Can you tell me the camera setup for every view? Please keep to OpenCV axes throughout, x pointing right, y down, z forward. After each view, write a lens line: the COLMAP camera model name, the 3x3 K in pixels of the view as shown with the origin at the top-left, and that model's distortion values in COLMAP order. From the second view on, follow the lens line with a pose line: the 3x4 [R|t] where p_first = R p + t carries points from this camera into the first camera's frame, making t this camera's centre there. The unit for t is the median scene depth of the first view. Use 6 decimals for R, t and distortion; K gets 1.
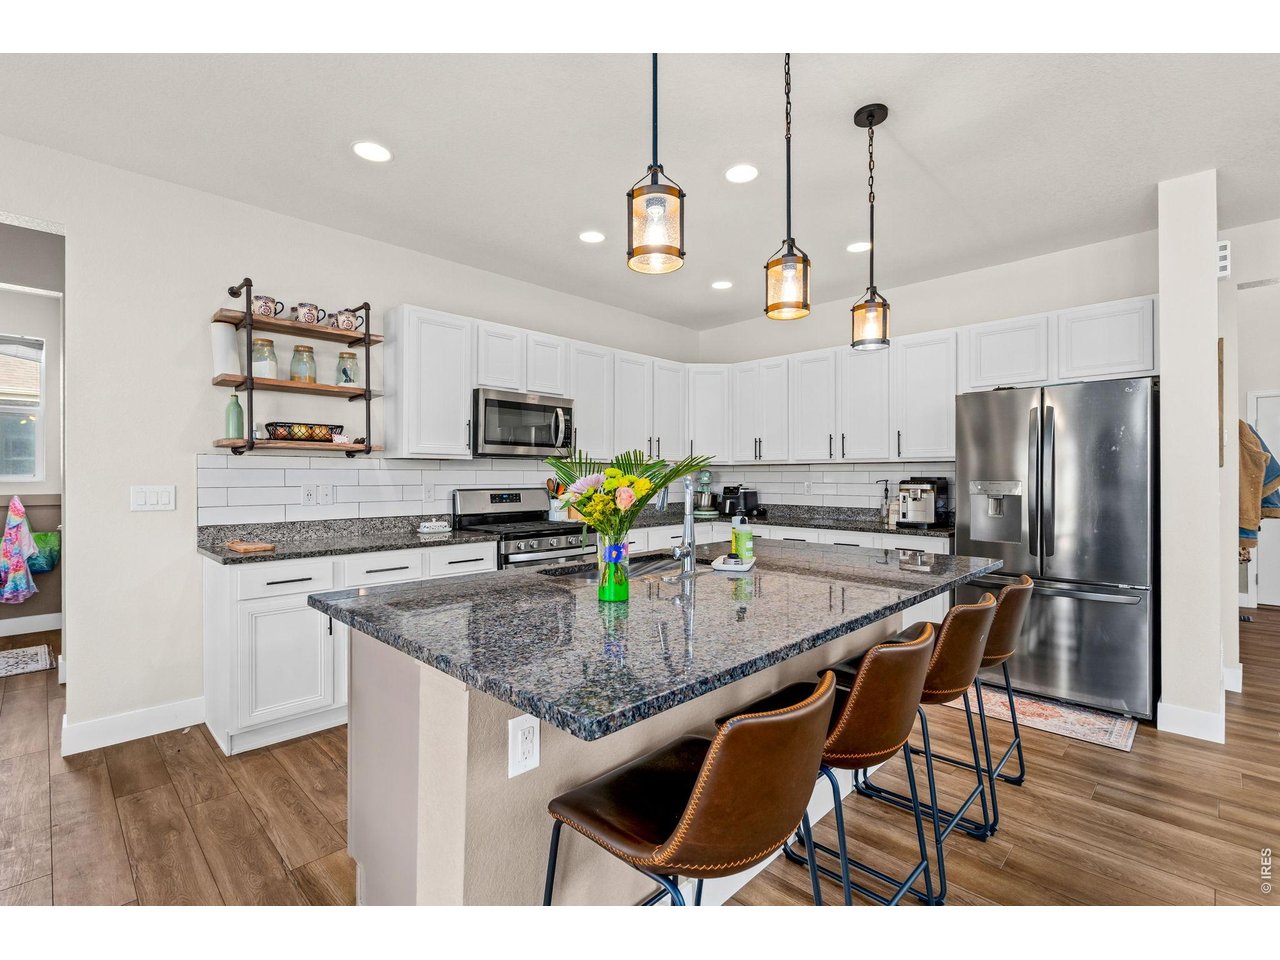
lens RADIAL K [[584.5, 0, 640.0], [0, 584.5, 480.0], [0, 0, 1]] dist [0.000613, -0.000305]
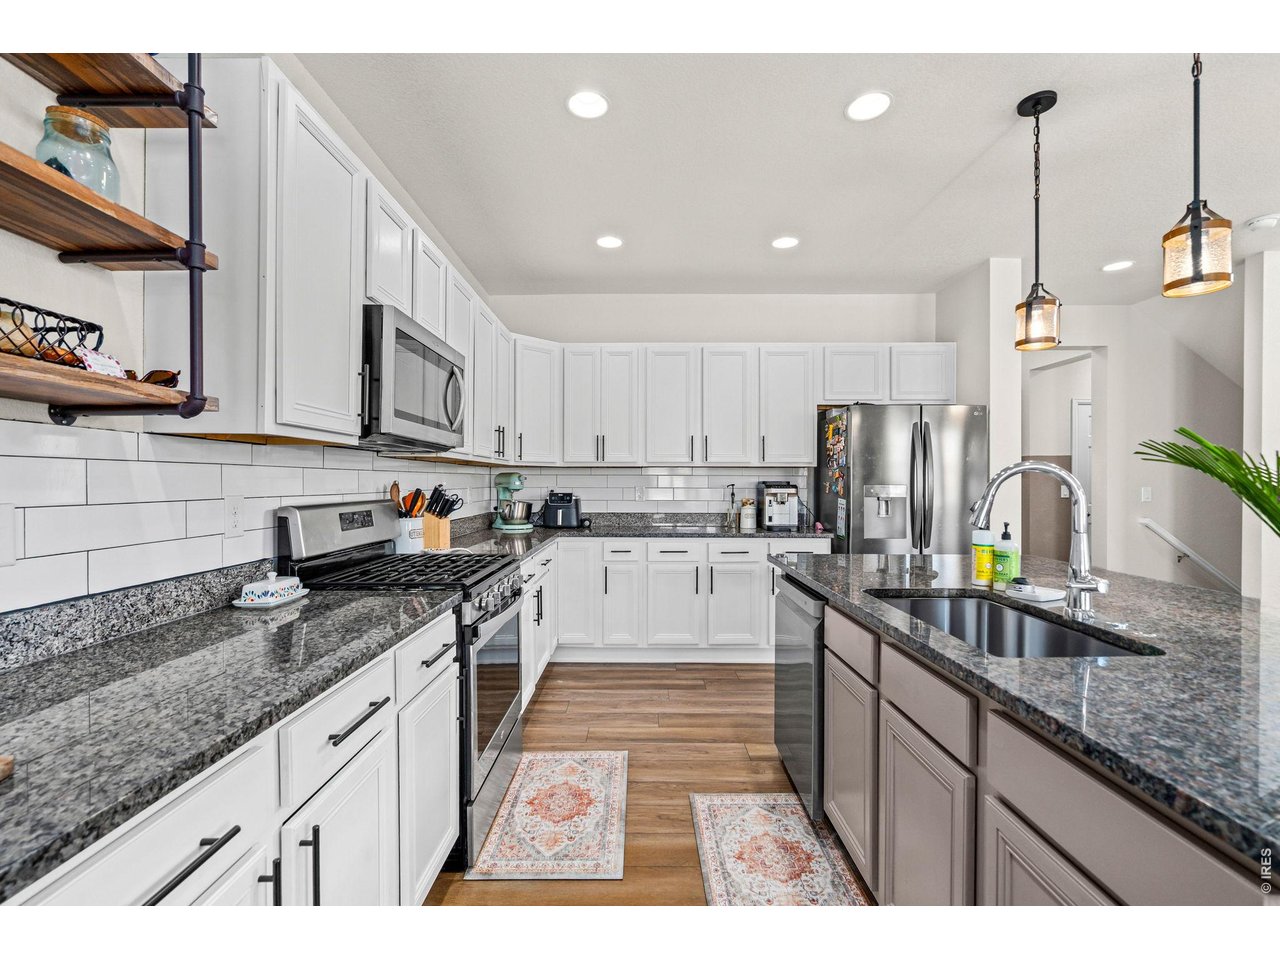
lens RADIAL K [[583.8, 0, 640.0], [0, 583.8, 480.0], [0, 0, 1]] dist [0.025764, 0.000034]
pose [[0.714472, 0.002884, 0.699658, -0.449898], [0.002813, 0.999972, -0.006995, -0.001142], [-0.699658, 0.006966, 0.714444, 0.456671]]
